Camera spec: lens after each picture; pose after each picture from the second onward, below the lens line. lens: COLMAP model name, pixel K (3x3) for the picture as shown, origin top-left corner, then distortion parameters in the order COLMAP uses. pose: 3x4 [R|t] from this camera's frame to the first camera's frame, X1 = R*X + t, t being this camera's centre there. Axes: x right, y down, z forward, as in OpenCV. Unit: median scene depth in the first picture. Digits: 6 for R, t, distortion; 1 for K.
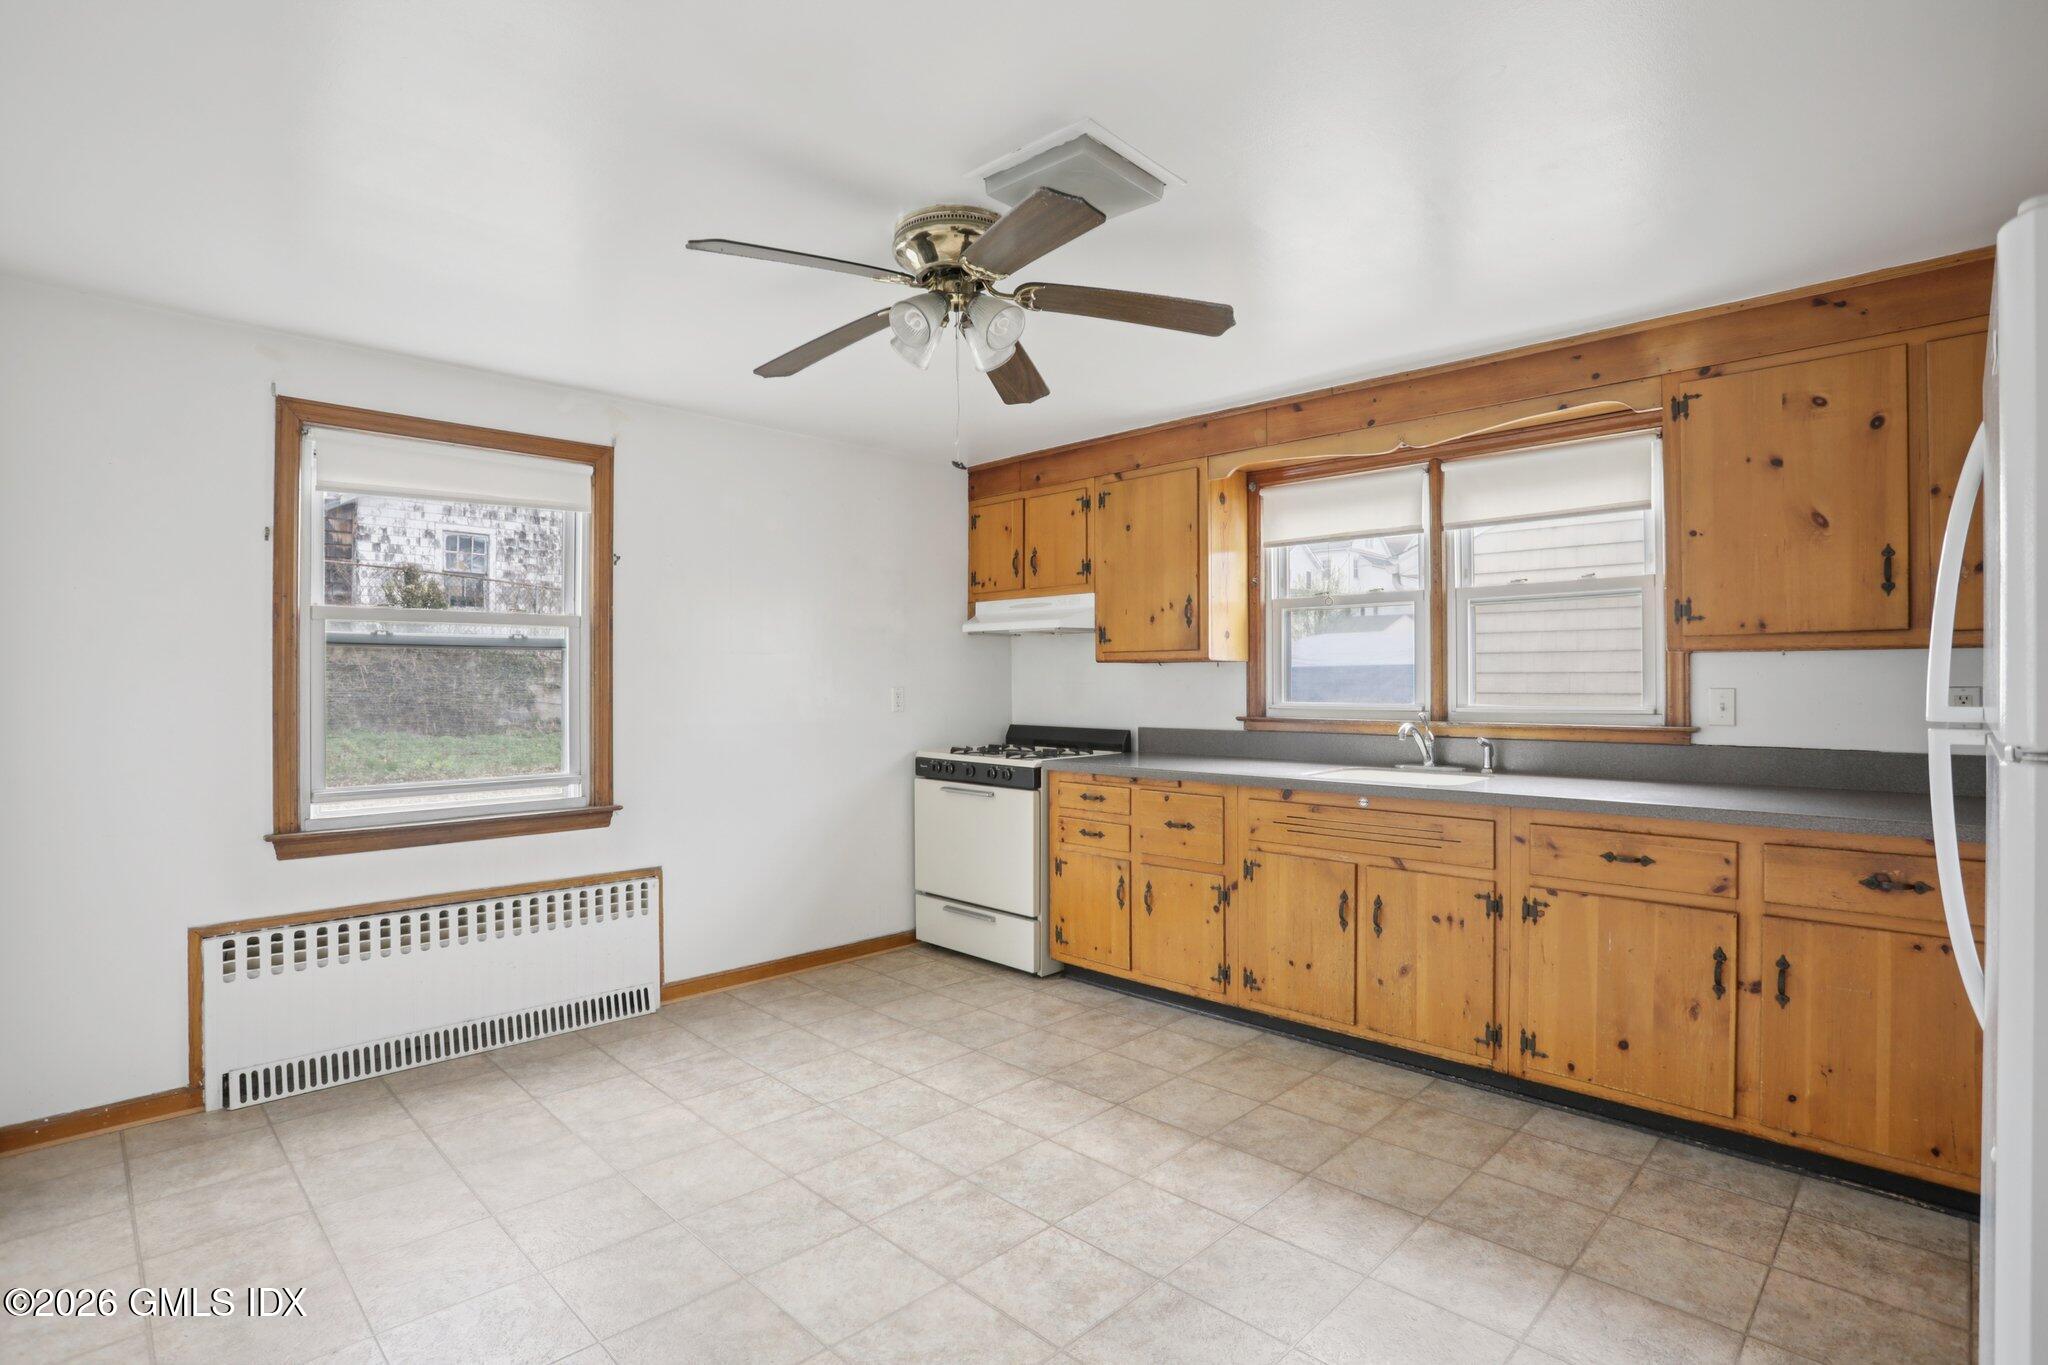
lens RADIAL K [[1012.9, 0, 1013.4], [0, 1012.9, 674.3], [0, 0, 1]] dist [-0.068828, 0.027816]
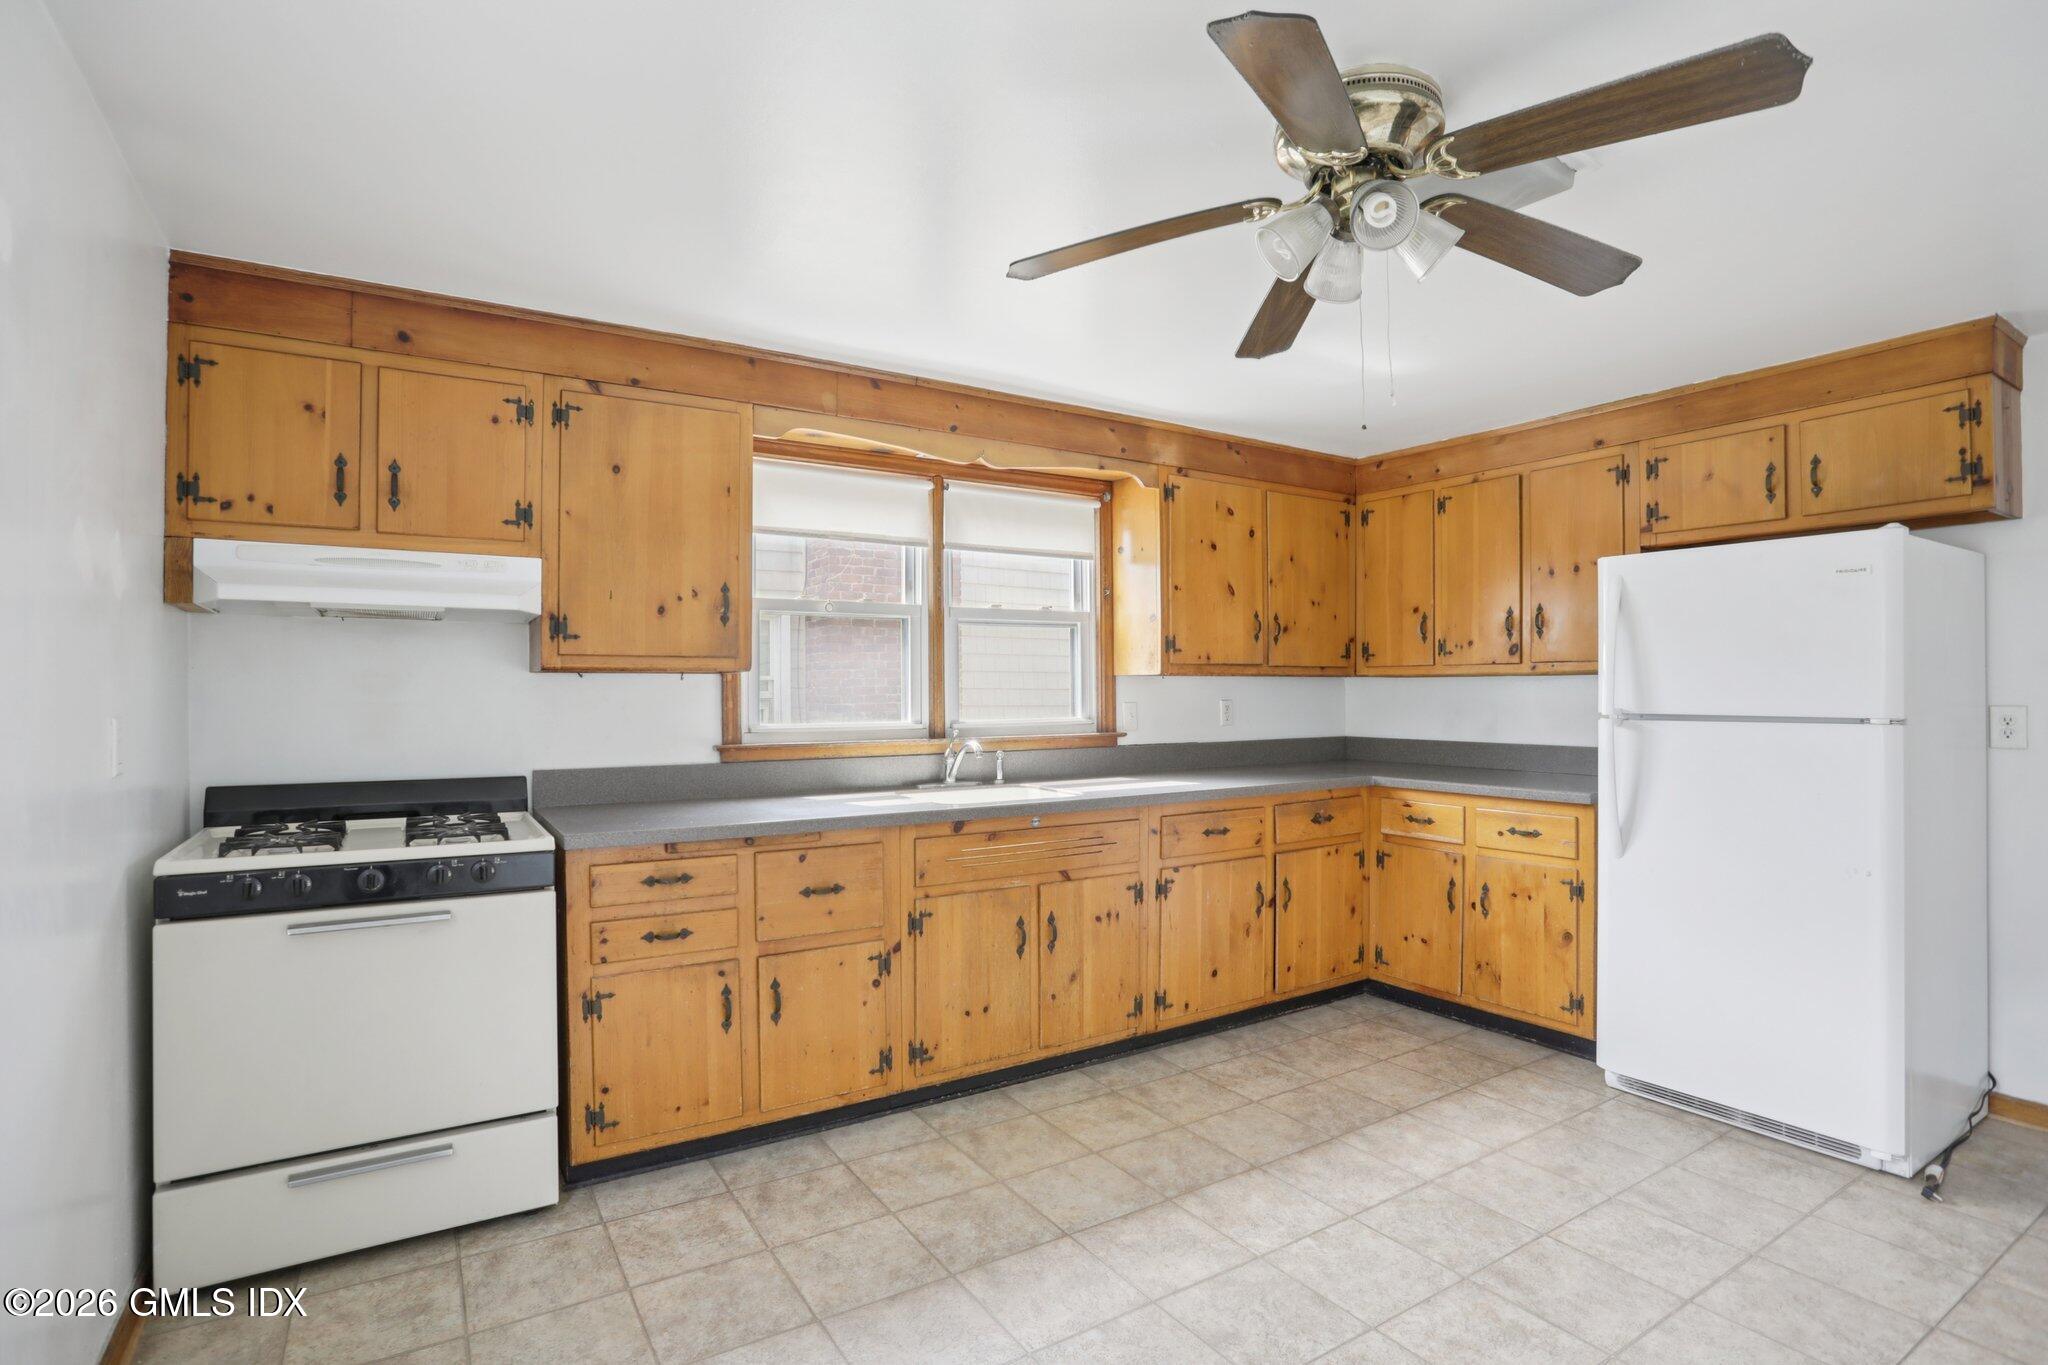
lens RADIAL K [[1012.9, 0, 1007.6], [0, 1012.9, 682.1], [0, 0, 1]] dist [-0.068828, 0.027816]
pose [[0.217932, 0.009998, 0.975913, -0.584632], [-0.003090, 0.999950, -0.009554, 0.000462], [-0.975959, -0.000933, 0.217952, 0.755074]]
